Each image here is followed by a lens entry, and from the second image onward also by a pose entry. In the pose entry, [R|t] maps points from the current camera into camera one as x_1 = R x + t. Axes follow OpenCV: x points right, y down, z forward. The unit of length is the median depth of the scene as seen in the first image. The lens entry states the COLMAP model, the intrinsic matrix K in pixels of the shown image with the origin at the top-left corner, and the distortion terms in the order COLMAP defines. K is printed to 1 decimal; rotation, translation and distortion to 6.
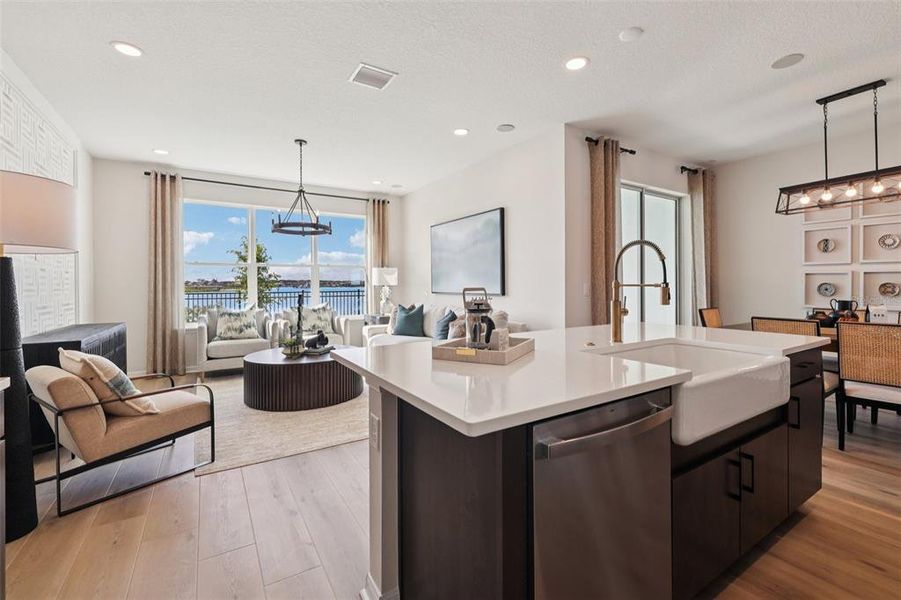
lens RADIAL K [[392.8, 0, 461.8], [0, 392.8, 283.8], [0, 0, 1]] dist [-0.000477, 0.000378]
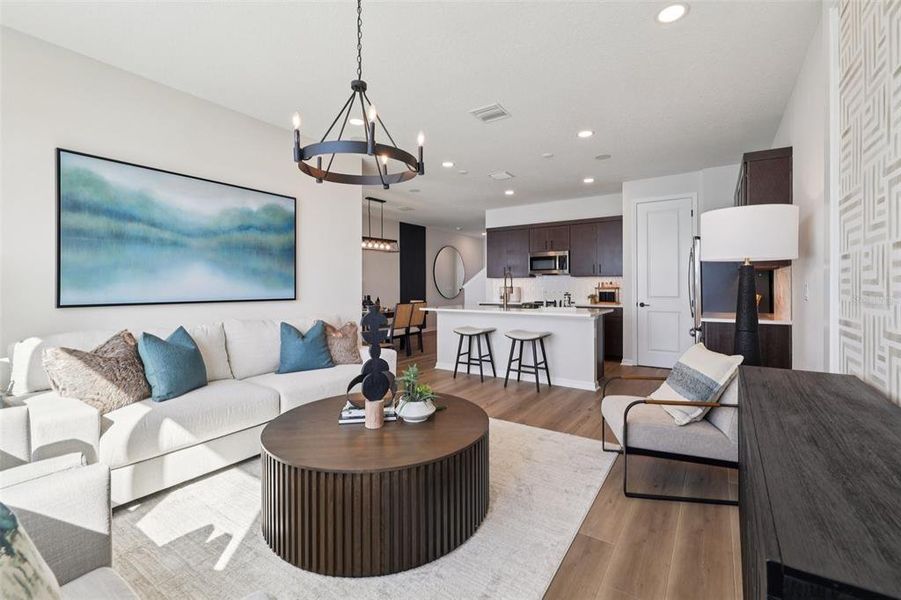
lens RADIAL K [[380.1, 0, 454.1], [0, 380.1, 285.7], [0, 0, 1]] dist [-0.005008, 0.000727]
pose [[-0.385537, 0.007854, 0.922659, -0.897013], [0.001629, 0.999968, -0.007831, 0.006156], [-0.922691, -0.001516, -0.385537, 1.119941]]
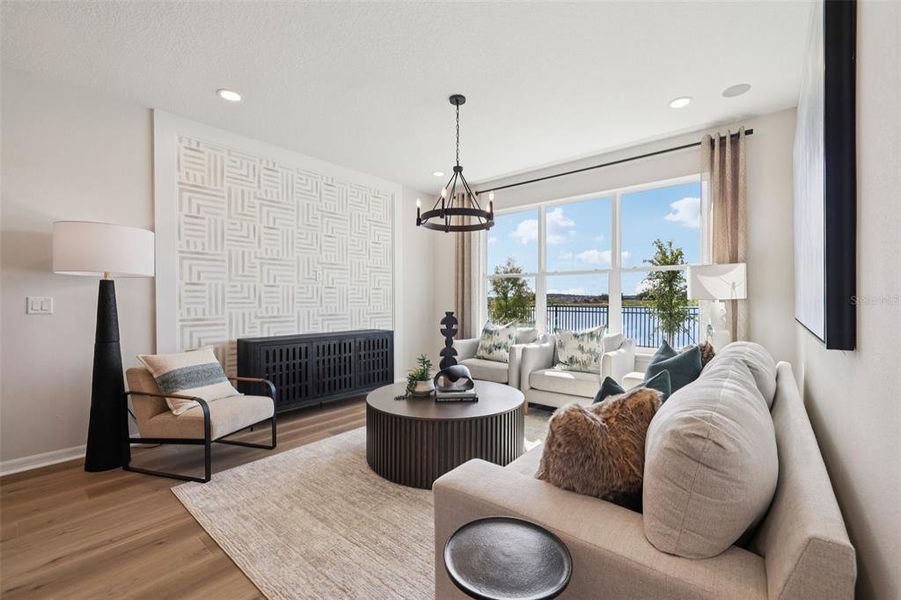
lens RADIAL K [[380.1, 0, 454.5], [0, 380.1, 303.6], [0, 0, 1]] dist [-0.005008, 0.000727]
pose [[0.294205, 0.013657, -0.955645, 0.270585], [0.001405, 0.999891, 0.014721, 0.001538], [0.955741, -0.005674, 0.294154, 0.831085]]
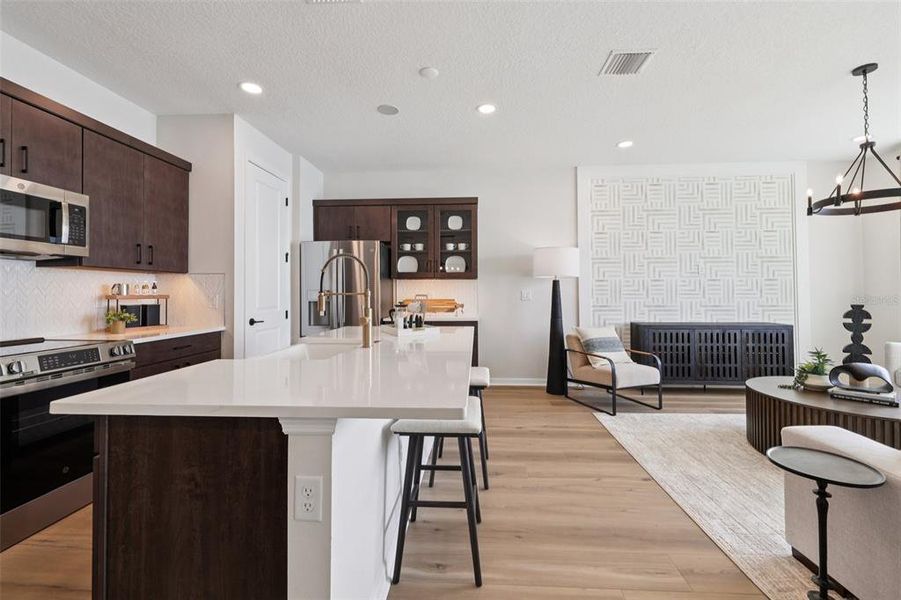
lens RADIAL K [[380.1, 0, 456.9], [0, 380.1, 285.2], [0, 0, 1]] dist [-0.005008, 0.000727]
pose [[-0.592858, -0.008589, -0.805261, 0.514829], [0.008572, 0.999819, -0.016974, -0.000252], [0.805262, -0.016966, -0.592677, 0.866389]]
